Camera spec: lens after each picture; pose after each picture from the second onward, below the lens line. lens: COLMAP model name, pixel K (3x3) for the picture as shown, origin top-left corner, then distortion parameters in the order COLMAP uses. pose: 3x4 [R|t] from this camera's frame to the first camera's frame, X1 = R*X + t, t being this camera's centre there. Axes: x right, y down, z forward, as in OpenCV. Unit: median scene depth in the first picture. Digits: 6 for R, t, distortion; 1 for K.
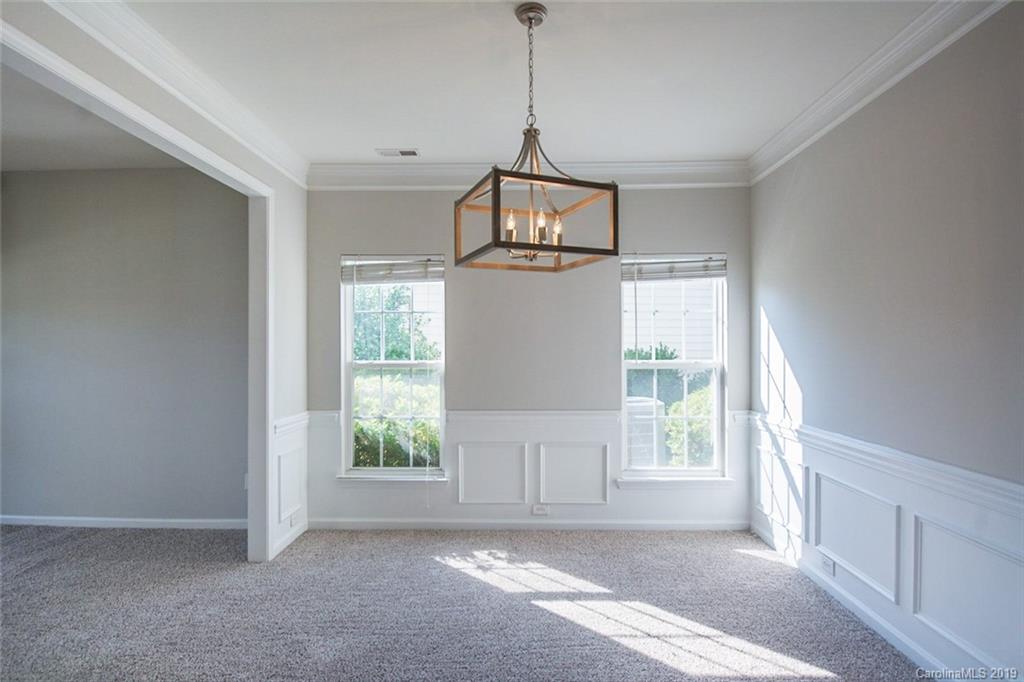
lens RADIAL K [[523.8, 0, 513.2], [0, 523.8, 349.9], [0, 0, 1]] dist [0.000933, 0.000435]
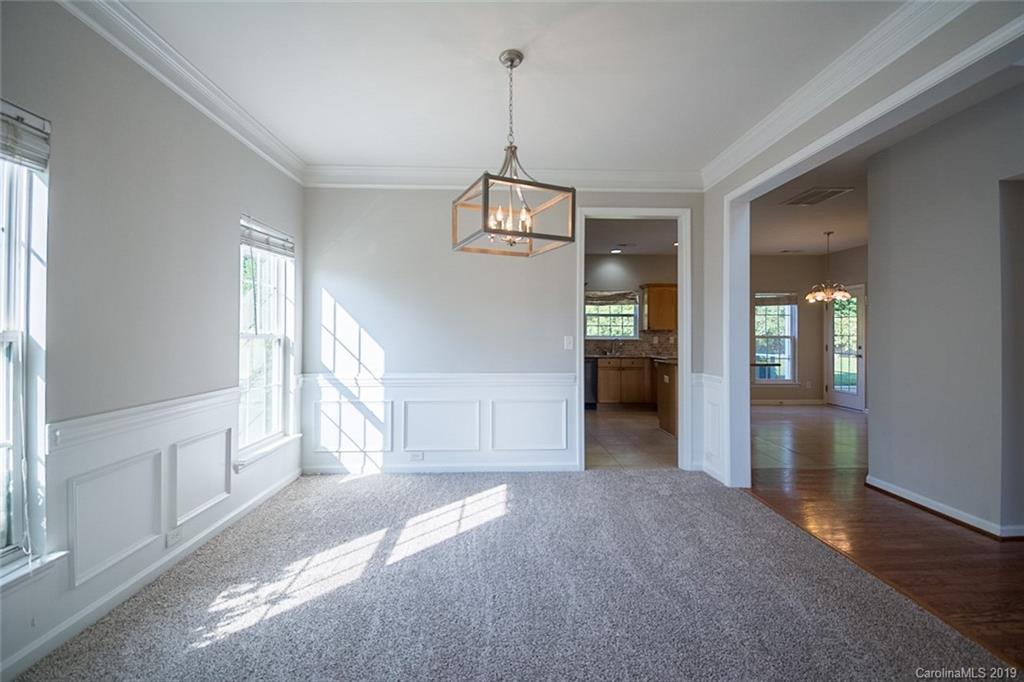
lens RADIAL K [[455.9, 0, 509.1], [0, 455.9, 337.4], [0, 0, 1]] dist [0.025485, -0.031272]
pose [[-0.047289, -0.002936, 0.998877, -0.651265], [0.004745, 0.999984, 0.003164, 0.033829], [-0.998870, 0.004889, -0.047274, 0.617937]]
